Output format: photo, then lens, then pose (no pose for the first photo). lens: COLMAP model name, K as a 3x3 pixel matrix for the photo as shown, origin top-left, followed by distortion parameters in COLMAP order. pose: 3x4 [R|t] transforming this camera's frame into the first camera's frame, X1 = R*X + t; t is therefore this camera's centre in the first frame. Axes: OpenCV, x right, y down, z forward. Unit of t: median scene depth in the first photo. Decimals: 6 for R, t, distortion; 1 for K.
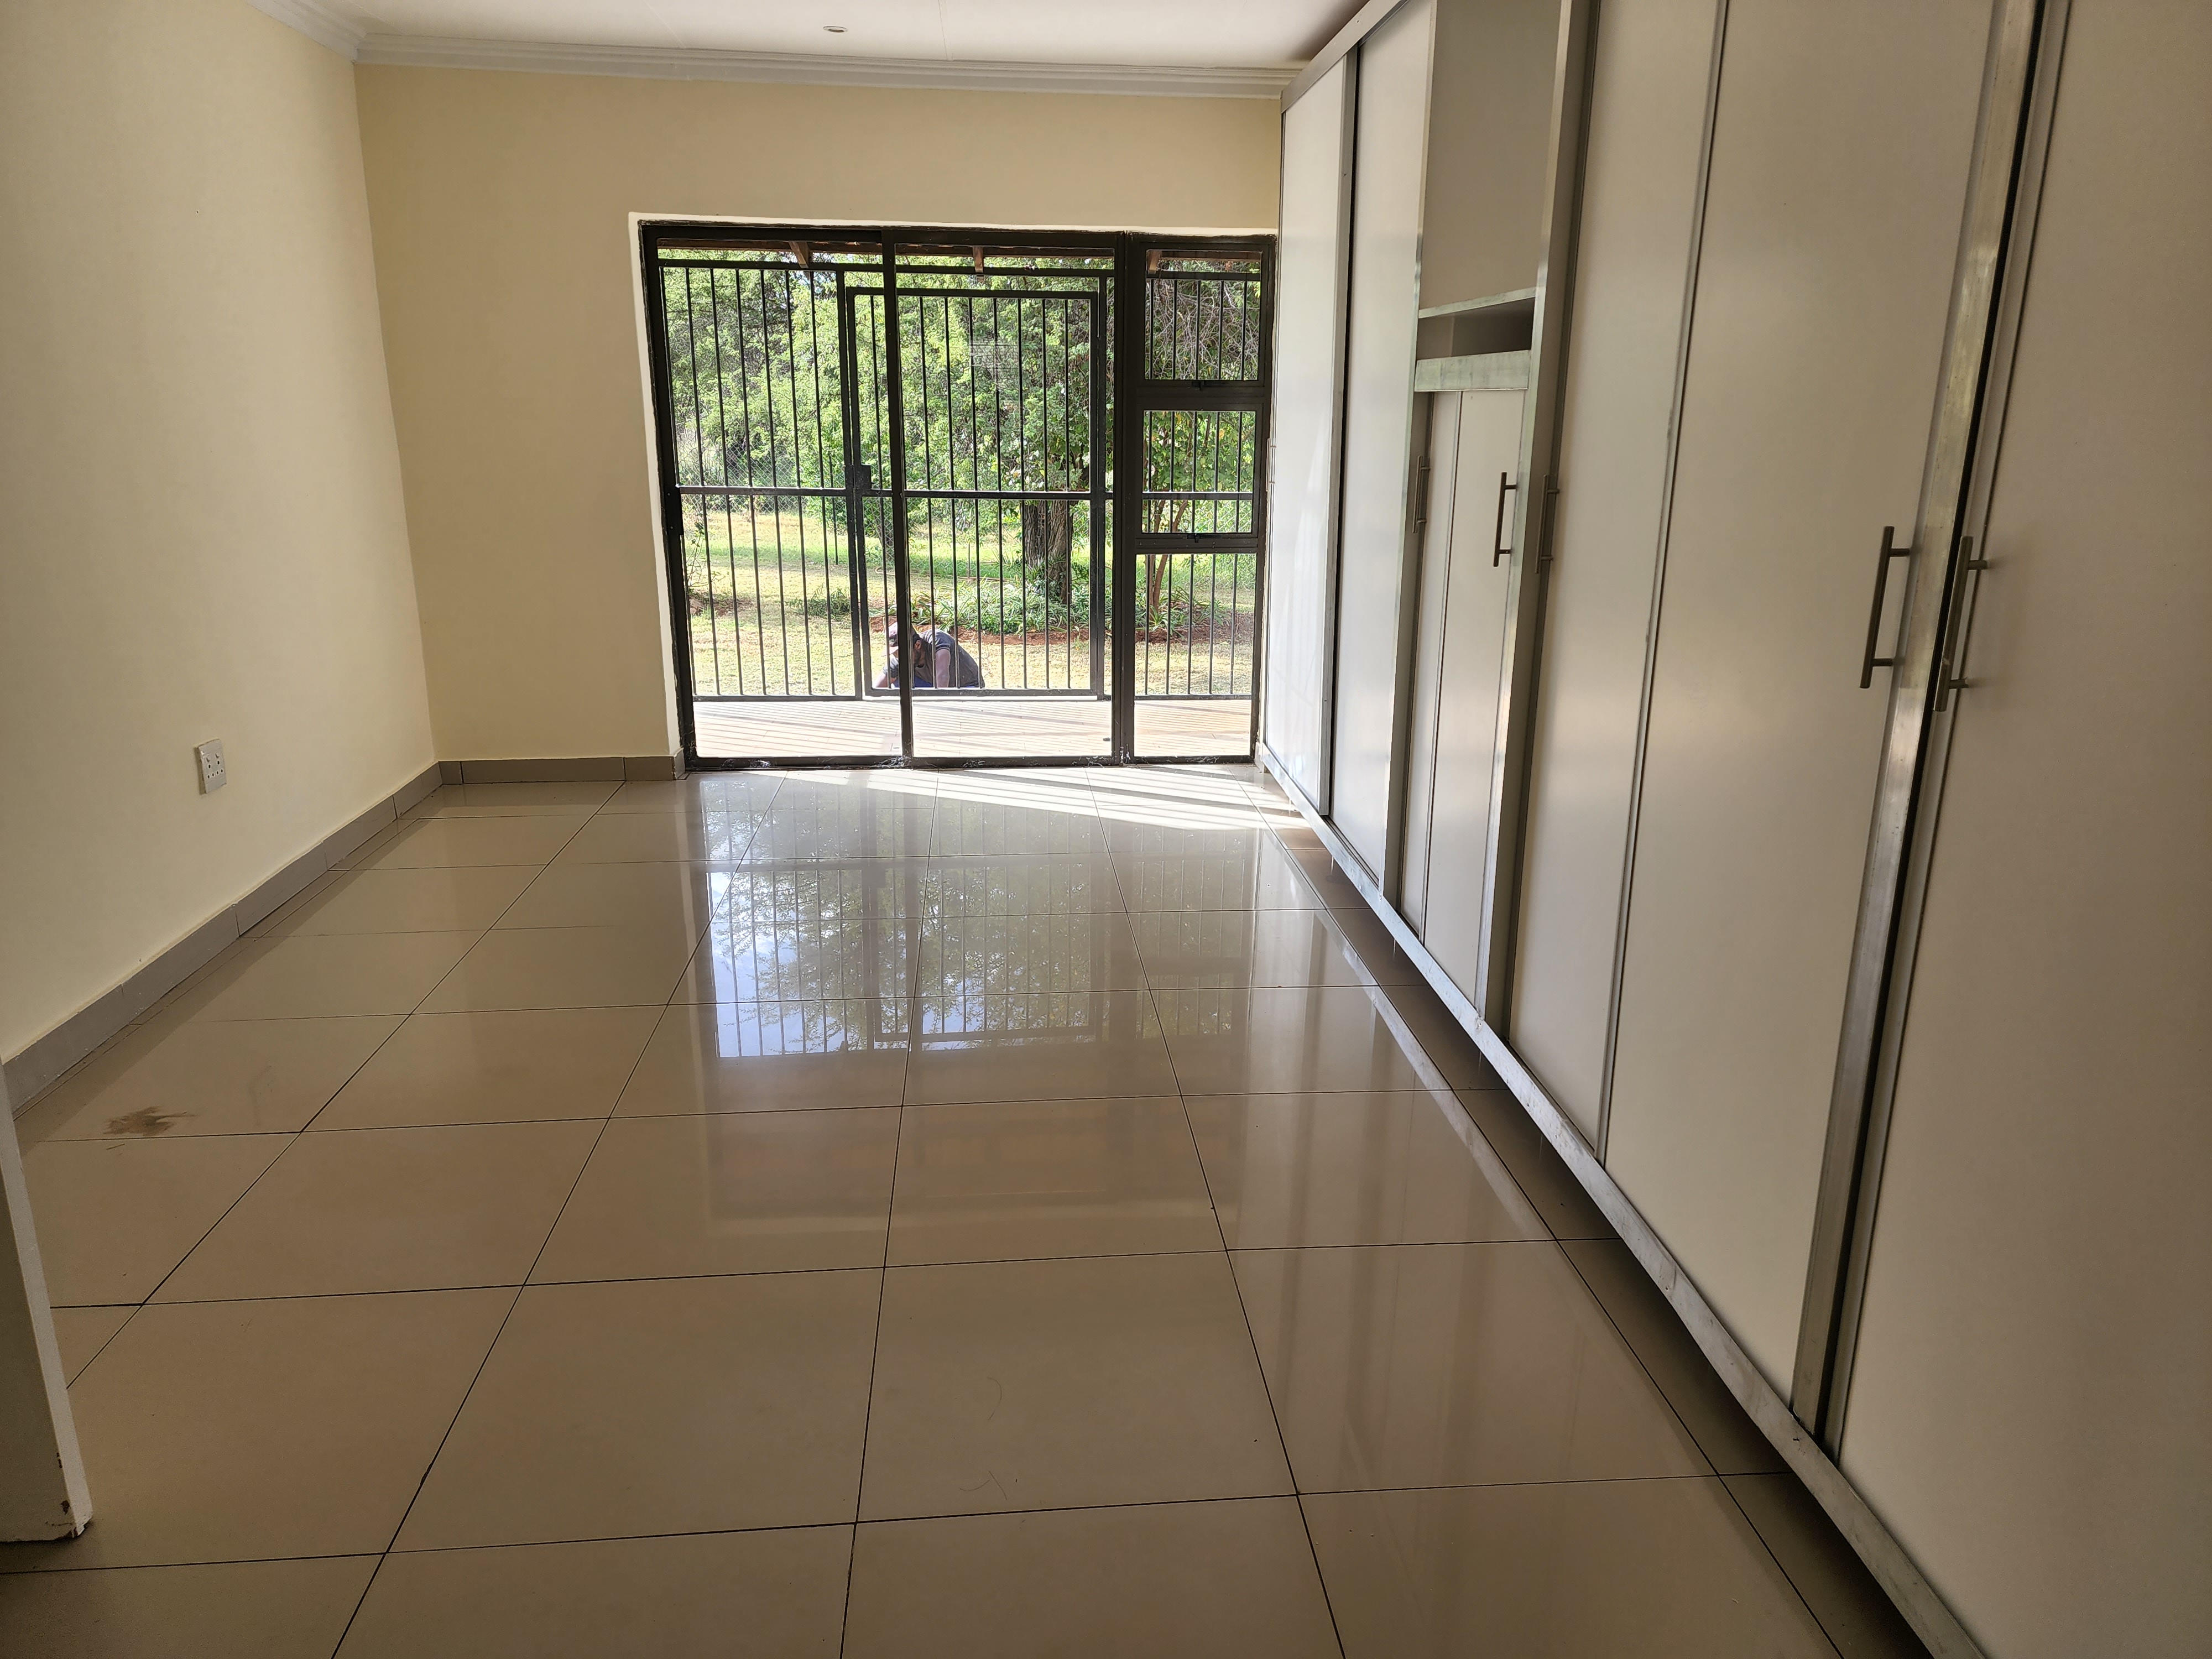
lens RADIAL K [[1471.7, 0, 1105.4], [0, 1471.7, 822.5], [0, 0, 1]] dist [0.078449, -0.069863]
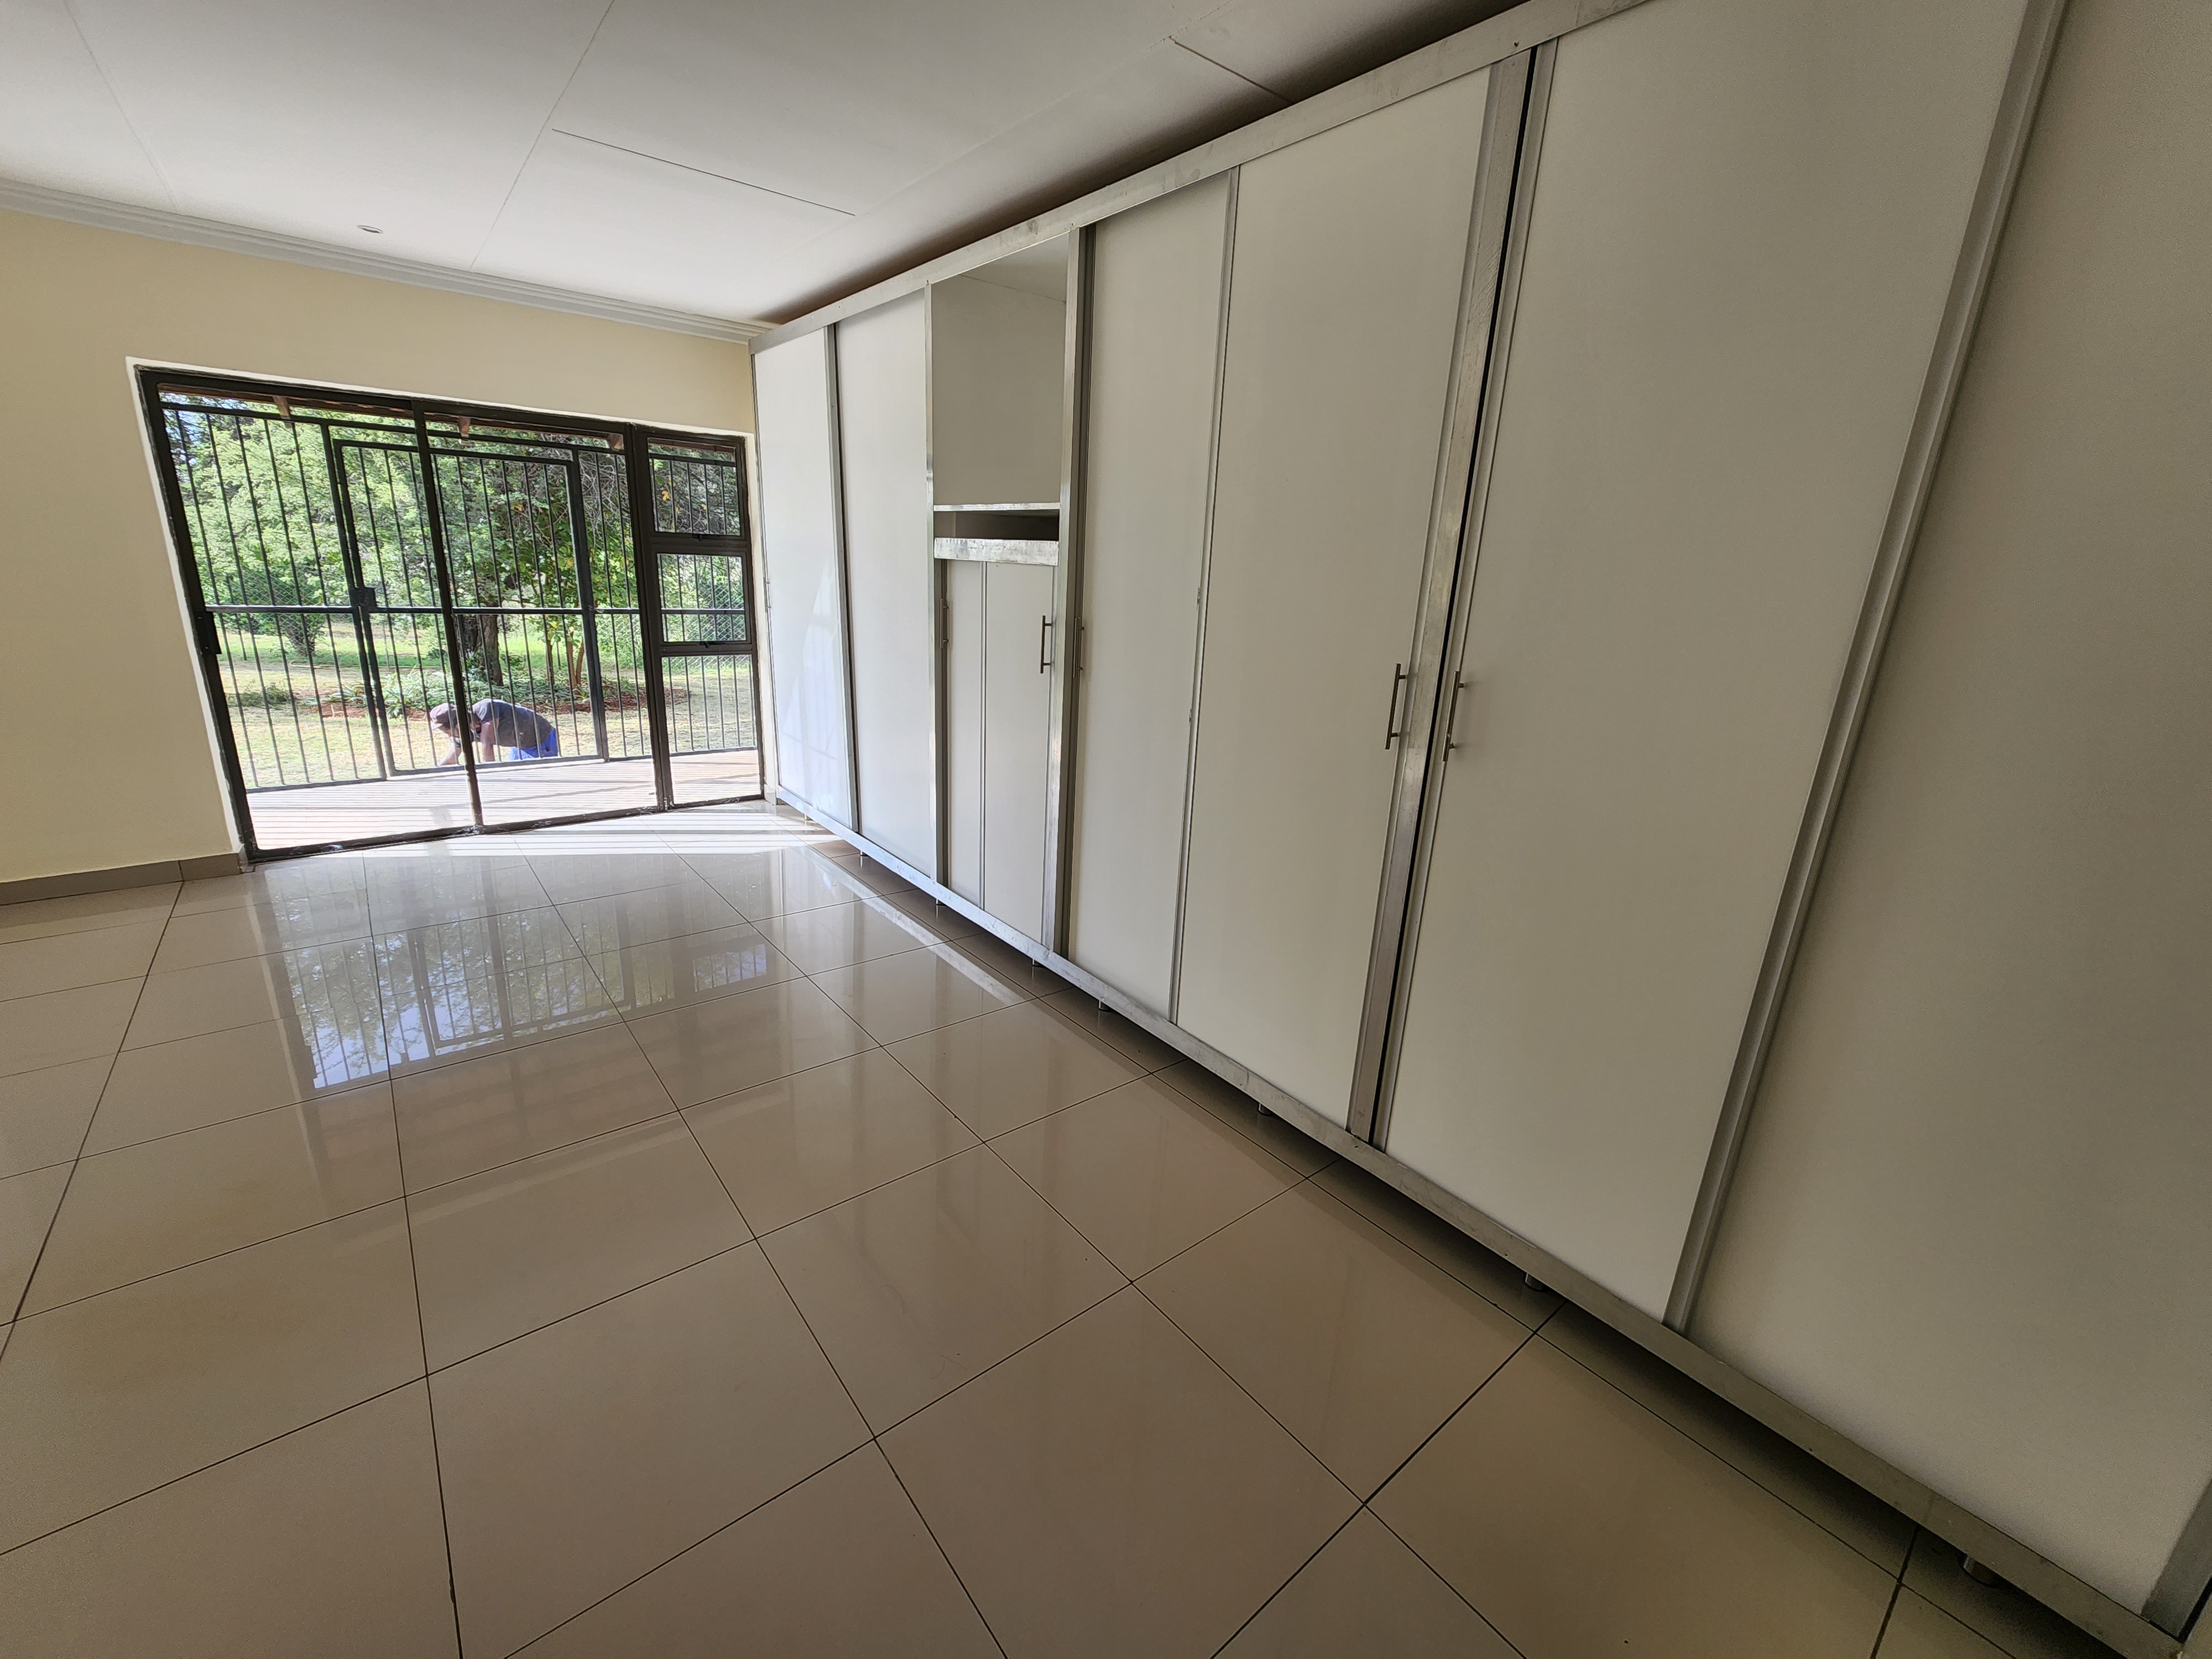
lens RADIAL K [[908.0, 0, 1102.4], [0, 908.0, 824.2], [0, 0, 1]] dist [-0.004987, 0.001328]
pose [[0.826042, -0.127613, 0.548972, -0.125211], [0.114922, 0.991703, 0.057605, -0.030513], [-0.551768, 0.015505, 0.833853, 0.074418]]
